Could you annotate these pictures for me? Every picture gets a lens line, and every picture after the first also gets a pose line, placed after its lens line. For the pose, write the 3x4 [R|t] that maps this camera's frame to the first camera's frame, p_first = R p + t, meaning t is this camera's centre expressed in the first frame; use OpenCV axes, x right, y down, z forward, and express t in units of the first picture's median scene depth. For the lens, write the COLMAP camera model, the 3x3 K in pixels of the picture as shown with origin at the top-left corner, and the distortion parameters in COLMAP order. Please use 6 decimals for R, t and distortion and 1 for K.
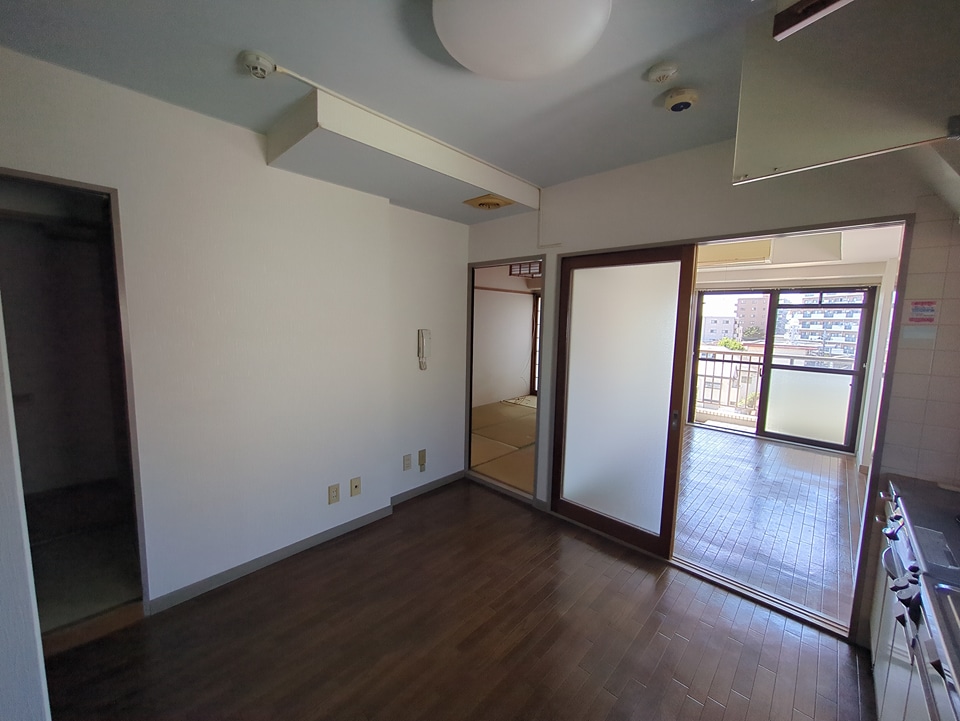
lens RADIAL K [[376.7, 0, 488.0], [0, 376.7, 360.9], [0, 0, 1]] dist [-0.002730, 0.000549]
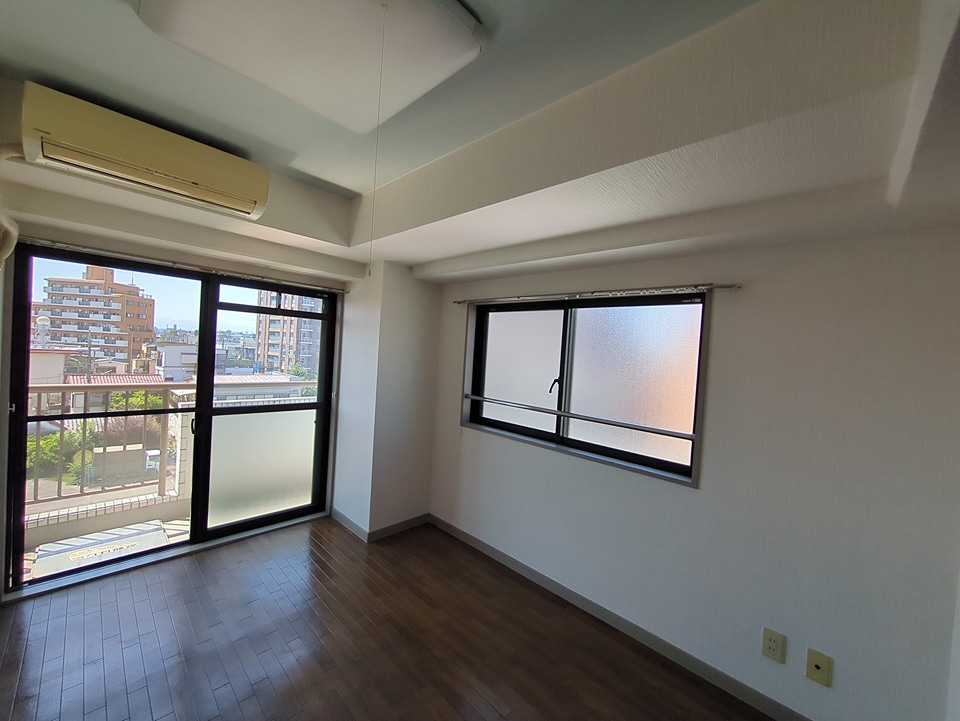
lens RADIAL K [[376.7, 0, 478.7], [0, 376.7, 364.8], [0, 0, 1]] dist [-0.002730, 0.000549]
pose [[0.024498, -0.057056, 0.998070, 0.206158], [0.051555, 0.997114, 0.055735, -0.065077], [-0.998370, 0.050090, 0.027369, 0.573825]]
